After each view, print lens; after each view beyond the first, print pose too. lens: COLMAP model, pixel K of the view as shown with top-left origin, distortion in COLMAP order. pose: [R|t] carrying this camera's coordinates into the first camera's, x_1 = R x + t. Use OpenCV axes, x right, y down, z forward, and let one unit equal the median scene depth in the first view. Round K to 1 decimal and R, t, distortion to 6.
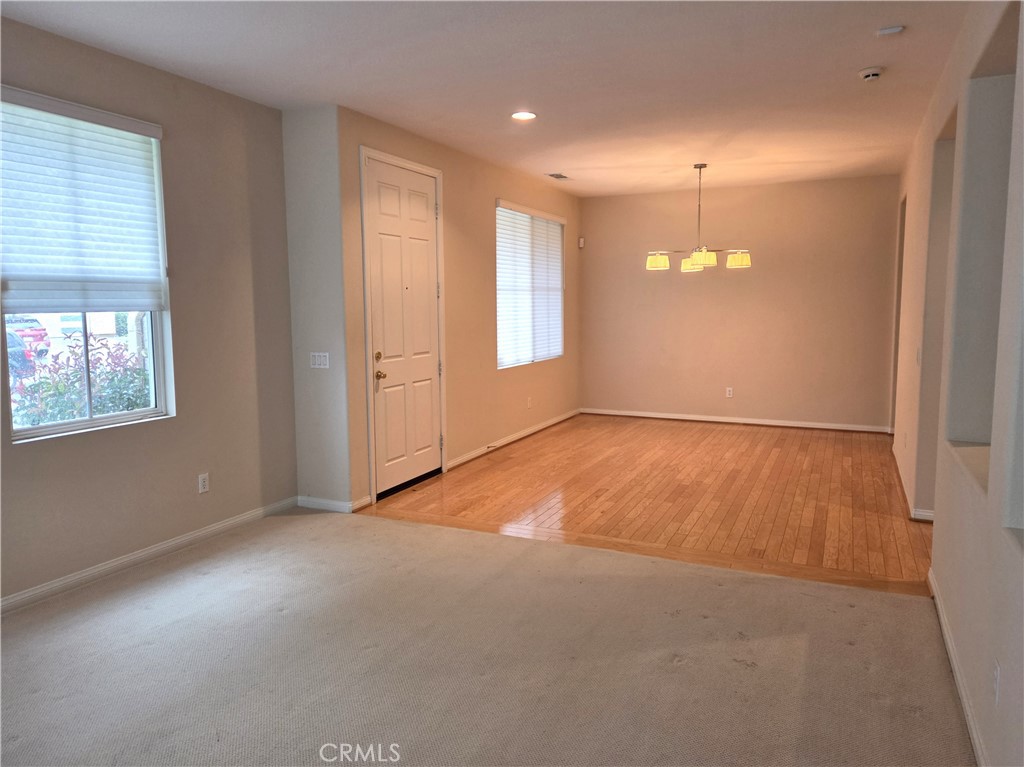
lens RADIAL K [[716.6, 0, 515.5], [0, 716.6, 385.0], [0, 0, 1]] dist [0.029946, -0.006120]
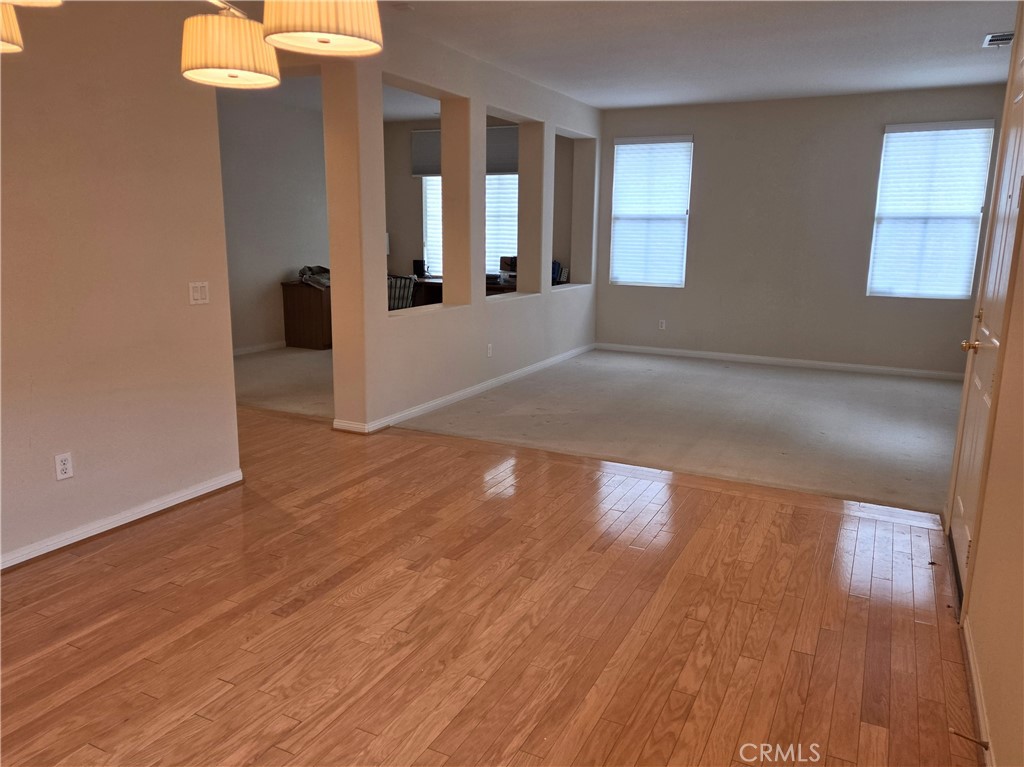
lens RADIAL K [[716.6, 0, 506.3], [0, 716.6, 376.5], [0, 0, 1]] dist [0.029946, -0.006120]
pose [[-0.998718, -0.020214, 0.046405, 0.192711], [-0.004799, 0.950481, 0.310746, -0.191237], [-0.050389, 0.310125, -0.949360, 1.696066]]
